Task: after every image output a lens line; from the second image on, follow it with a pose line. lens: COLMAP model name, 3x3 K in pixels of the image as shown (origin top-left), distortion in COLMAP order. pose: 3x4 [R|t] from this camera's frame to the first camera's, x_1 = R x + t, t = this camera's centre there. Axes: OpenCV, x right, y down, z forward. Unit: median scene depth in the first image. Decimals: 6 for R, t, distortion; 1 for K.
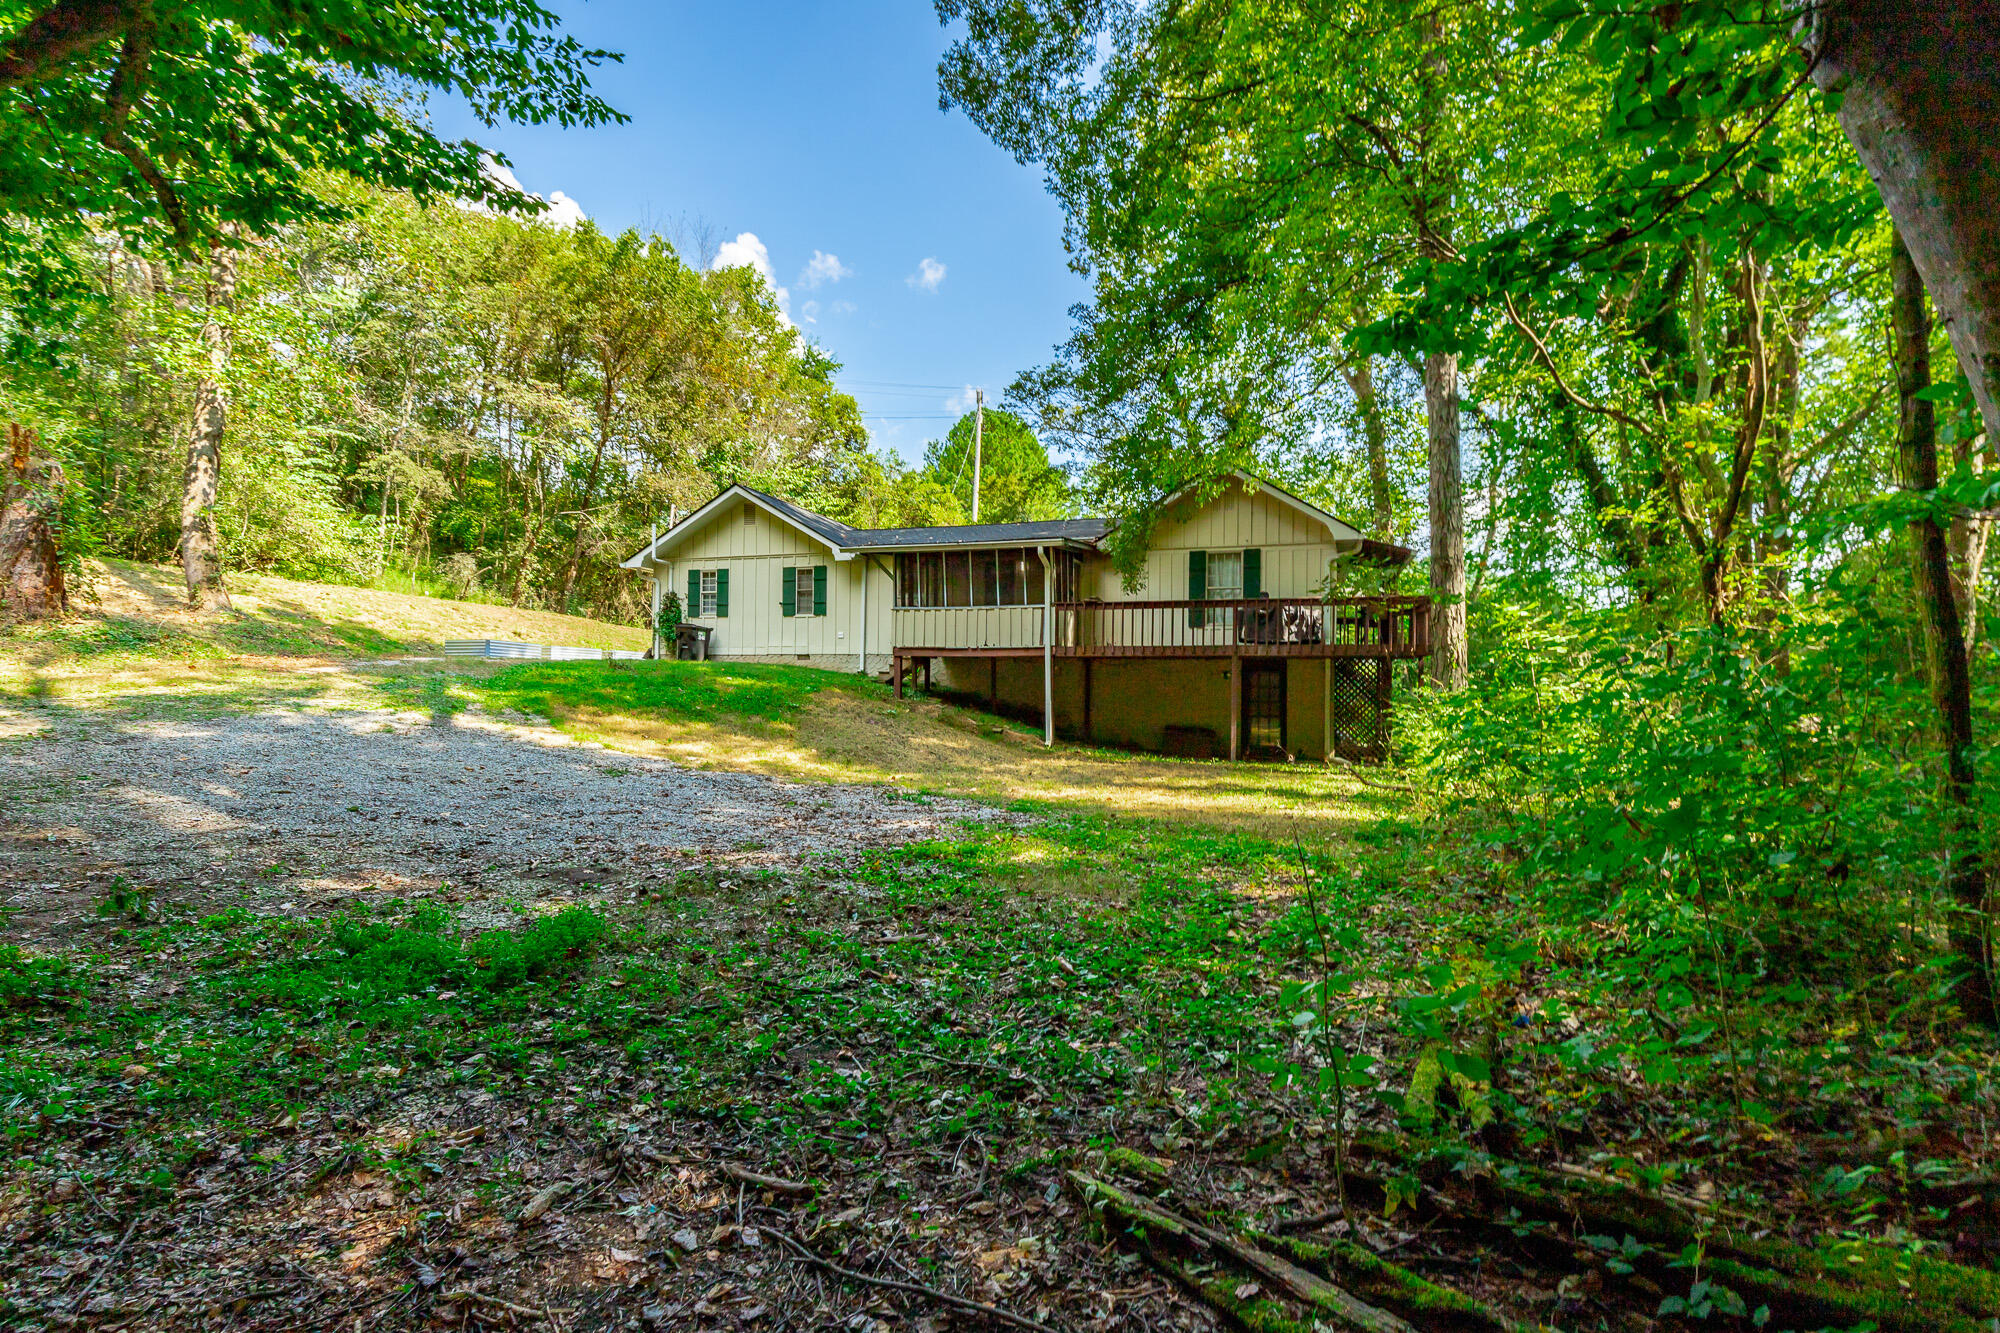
lens RADIAL K [[912.9, 0, 1005.4], [0, 912.9, 641.6], [0, 0, 1]] dist [0.002365, 0.000361]
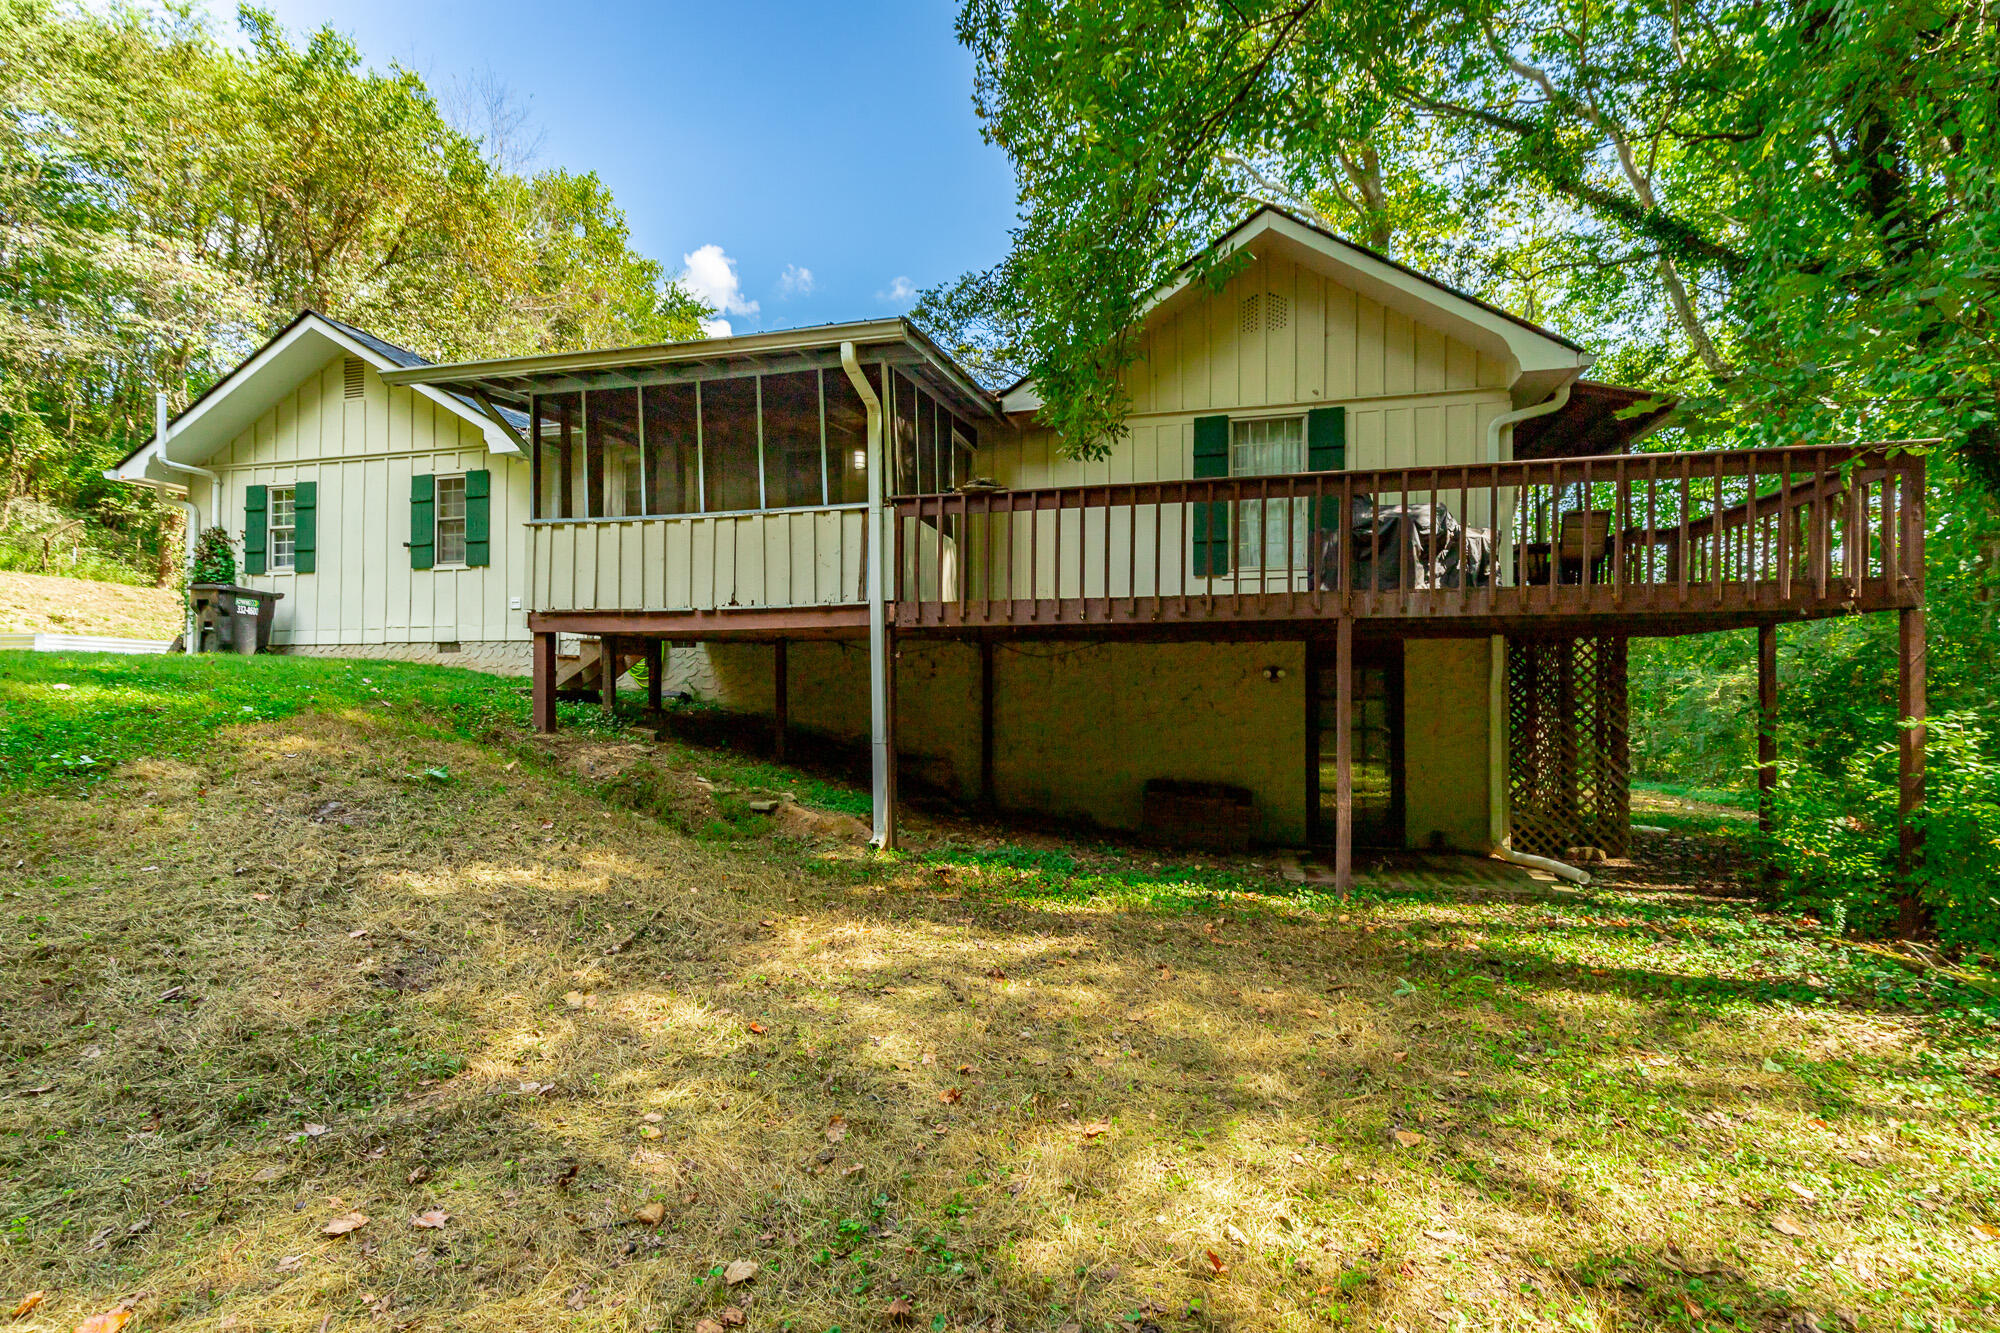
lens RADIAL K [[912.9, 0, 1005.4], [0, 912.9, 641.6], [0, 0, 1]] dist [0.002365, 0.000361]
pose [[0.997336, -0.004151, 0.072822, 0.057385], [0.005035, 0.999916, -0.011967, 0.021606], [-0.072766, 0.012302, 0.997273, 0.454236]]
